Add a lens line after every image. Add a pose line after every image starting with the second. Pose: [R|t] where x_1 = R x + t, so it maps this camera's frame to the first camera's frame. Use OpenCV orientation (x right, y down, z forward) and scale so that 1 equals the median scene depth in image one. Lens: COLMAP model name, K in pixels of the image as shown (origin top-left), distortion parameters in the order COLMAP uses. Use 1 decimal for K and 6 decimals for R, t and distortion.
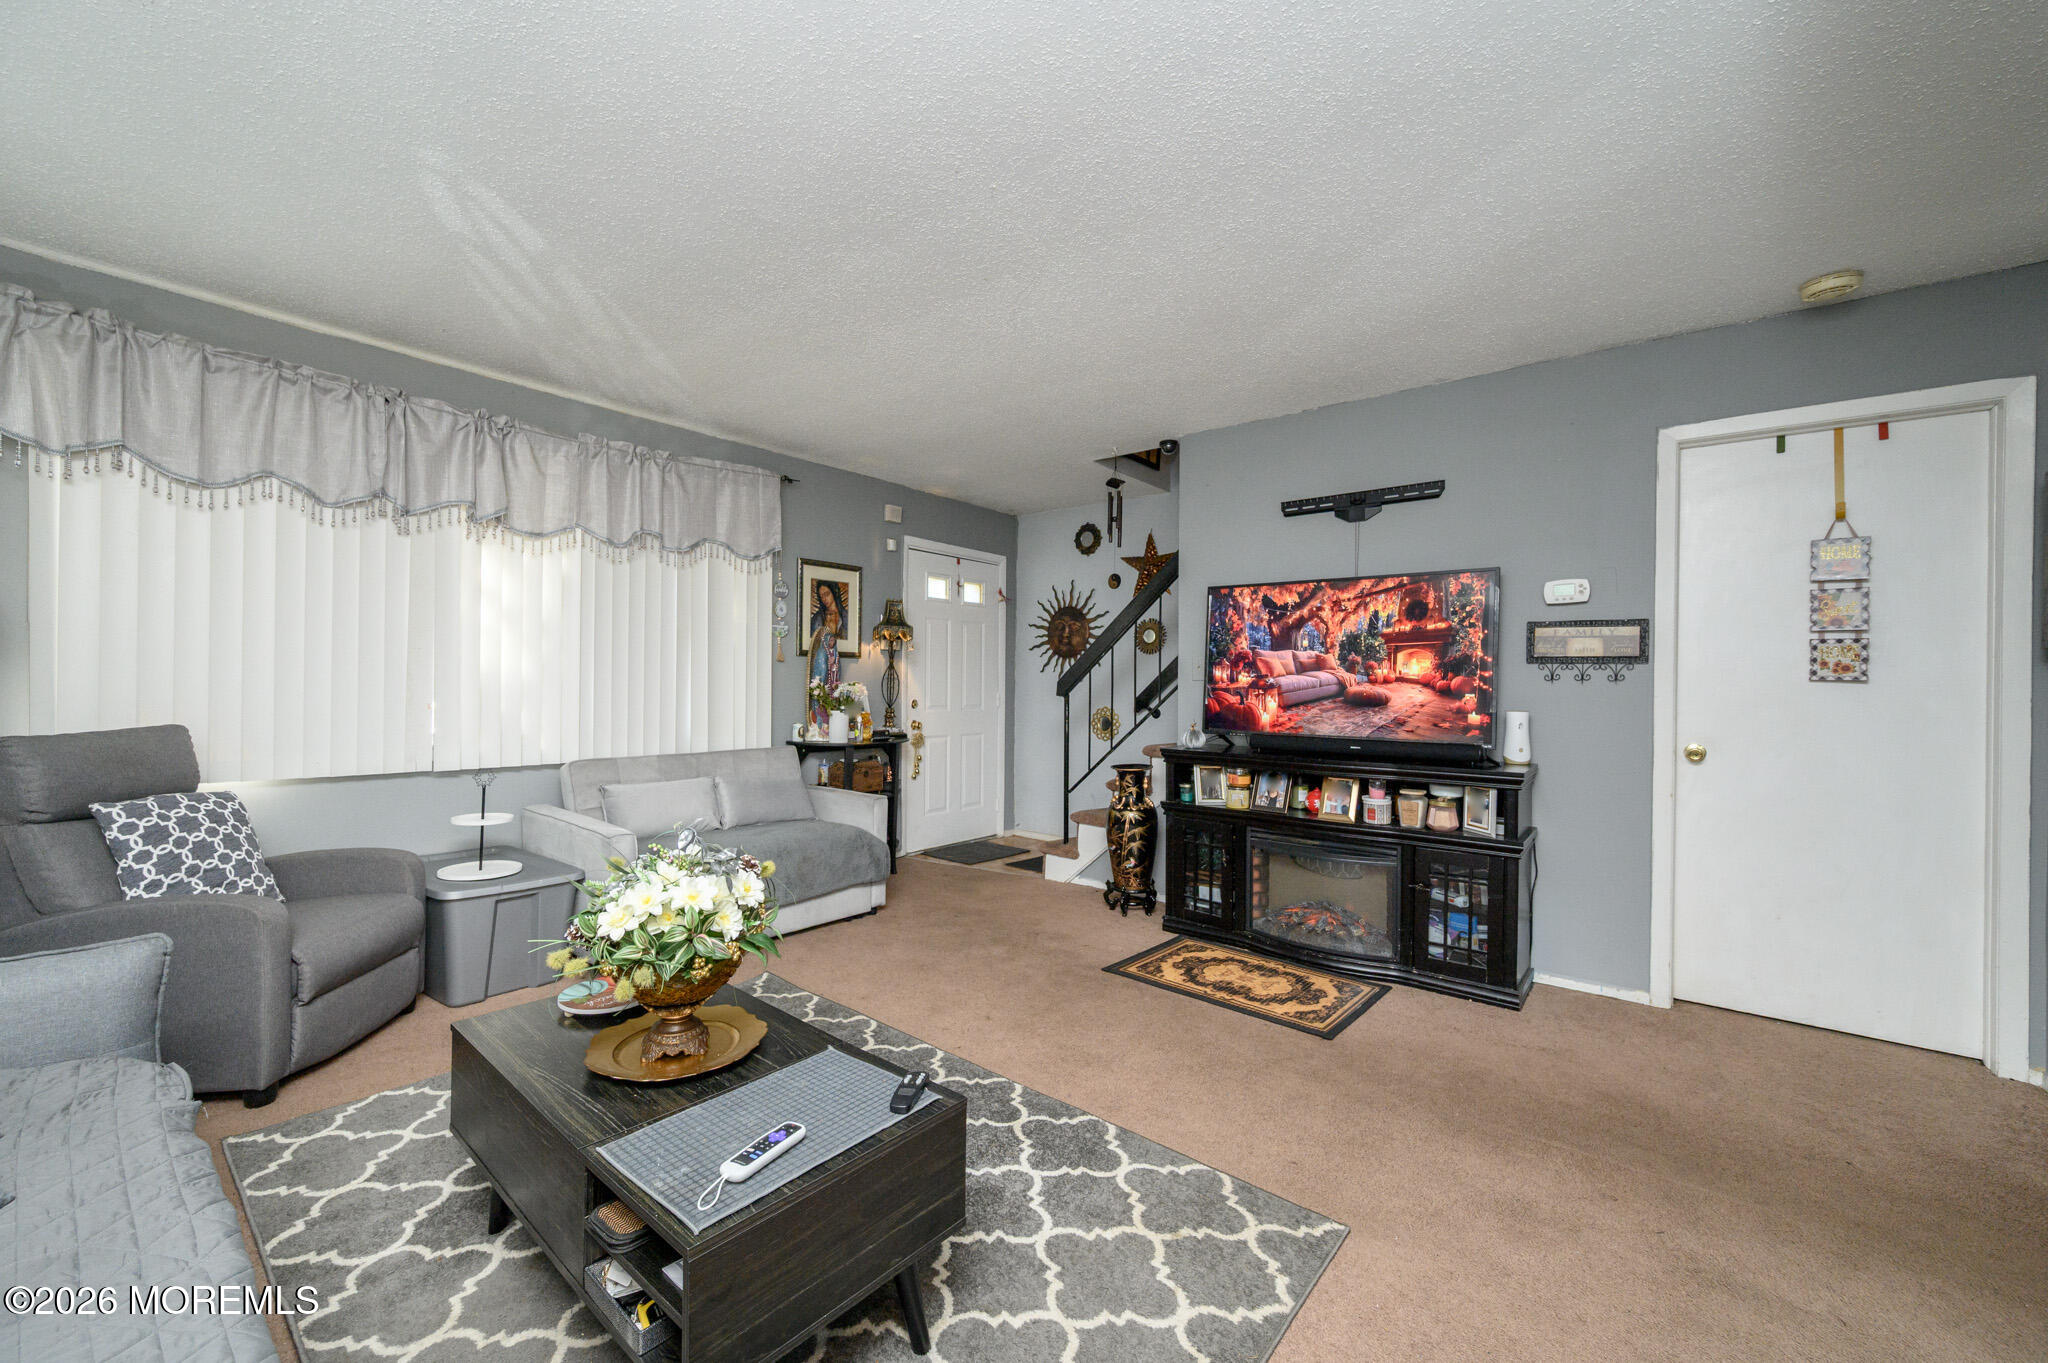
lens RADIAL K [[807.9, 0, 1013.9], [0, 807.9, 687.5], [0, 0, 1]] dist [-0.000687, 0.000005]
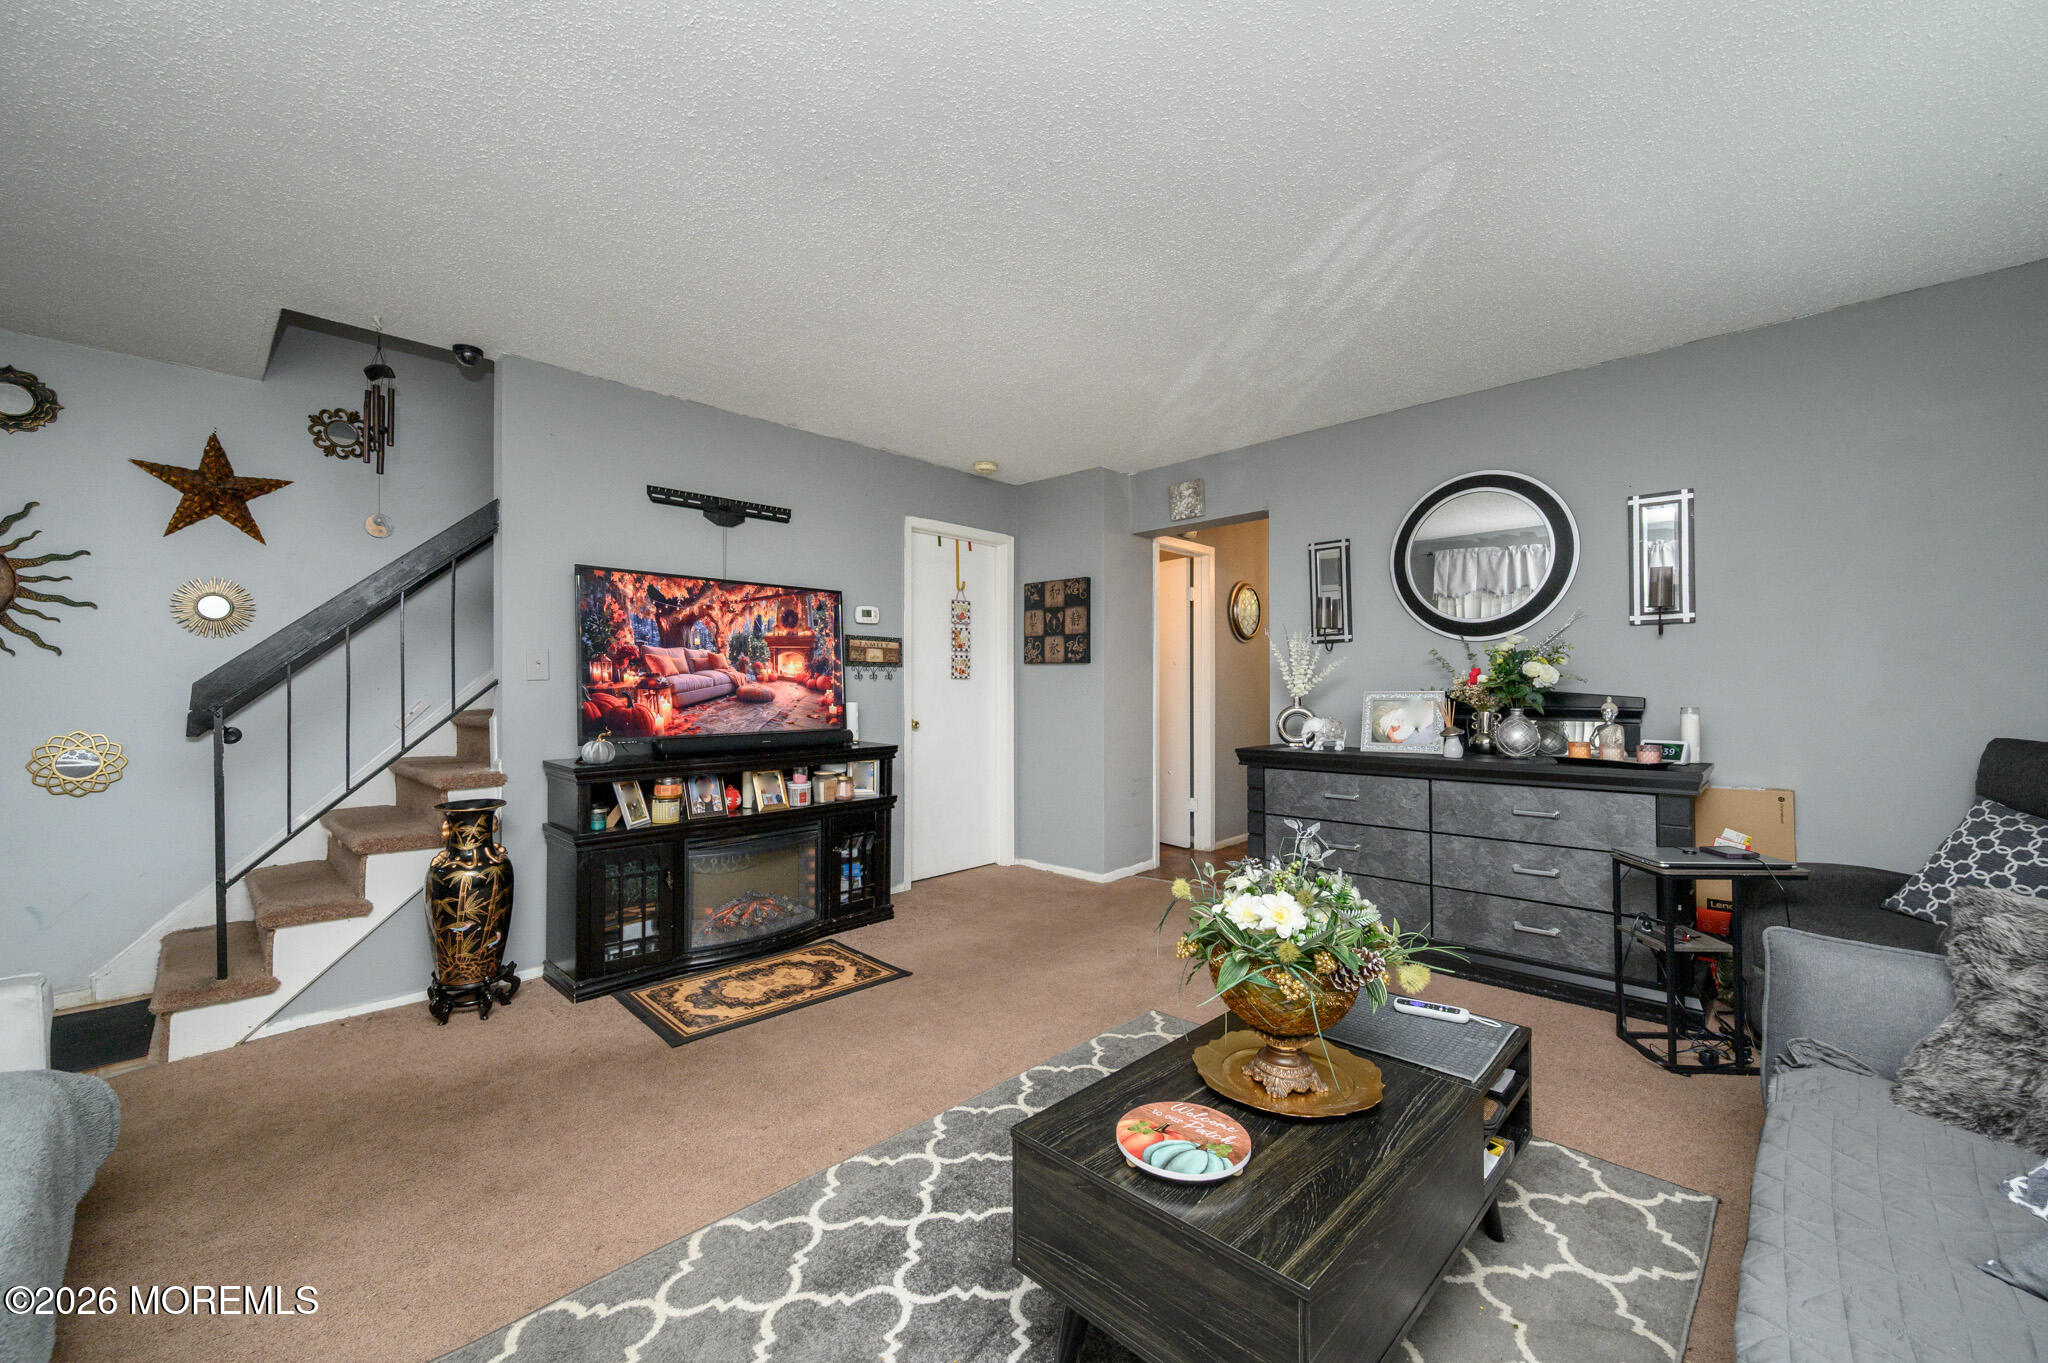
lens RADIAL K [[807.9, 0, 1051.6], [0, 807.9, 675.9], [0, 0, 1]] dist [-0.000687, 0.000005]
pose [[0.050720, -0.001071, 0.998712, -0.645602], [0.009830, 0.999952, 0.000573, -0.010214], [-0.998665, 0.009788, 0.050728, 0.572731]]
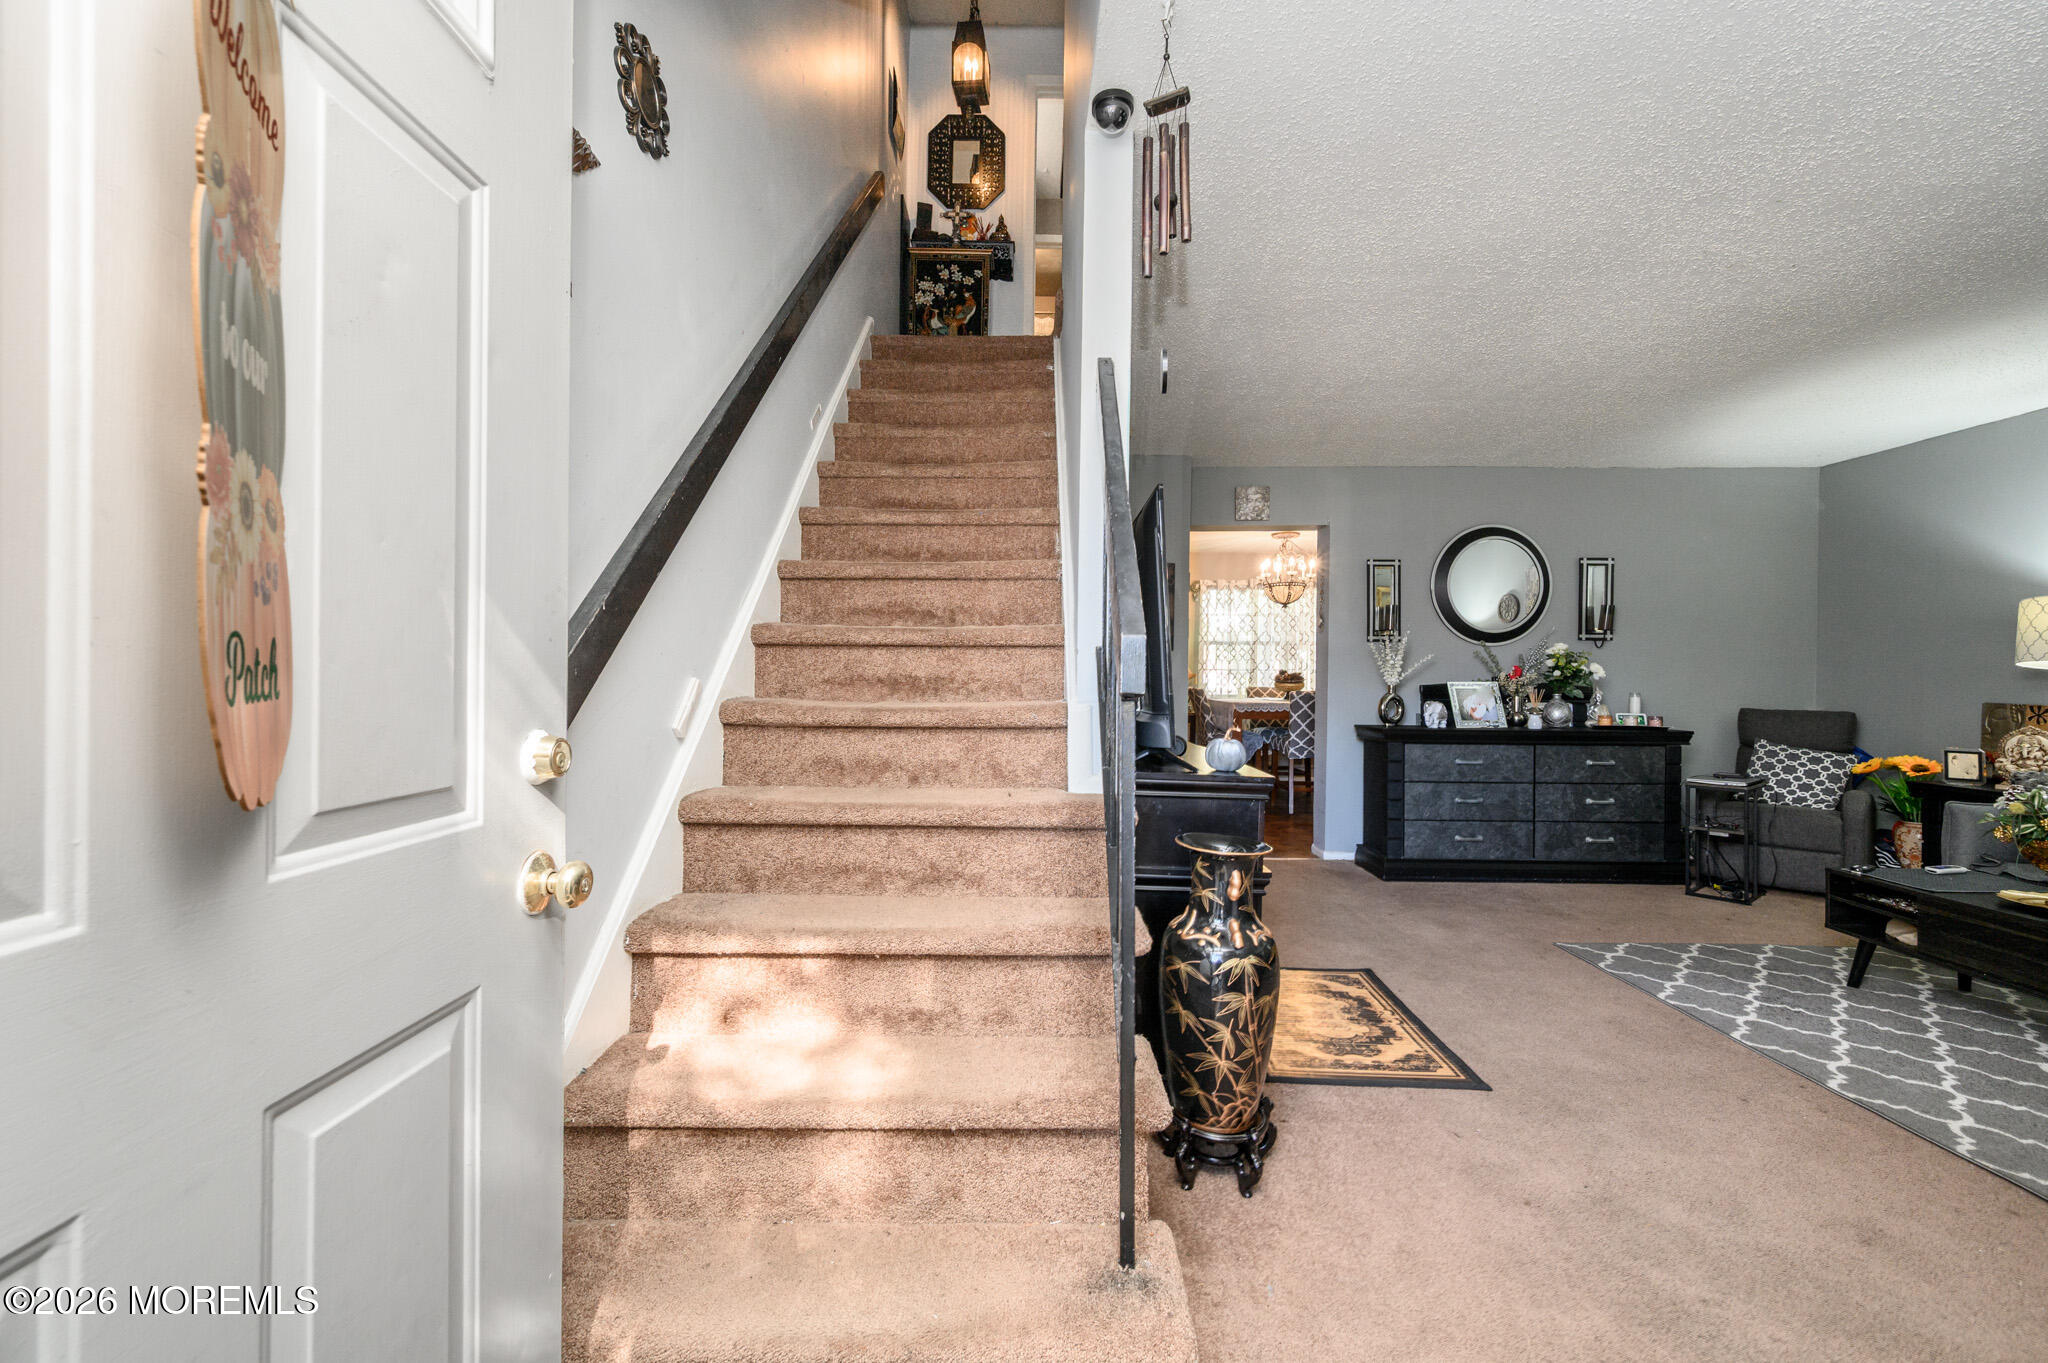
lens RADIAL K [[807.9, 0, 1028.2], [0, 807.9, 685.6], [0, 0, 1]] dist [-0.000687, 0.000005]
pose [[-0.626569, -0.031191, 0.778741, -0.163846], [-0.013595, 0.999484, 0.029094, -0.008323], [-0.779247, 0.007642, -0.626670, 1.692130]]
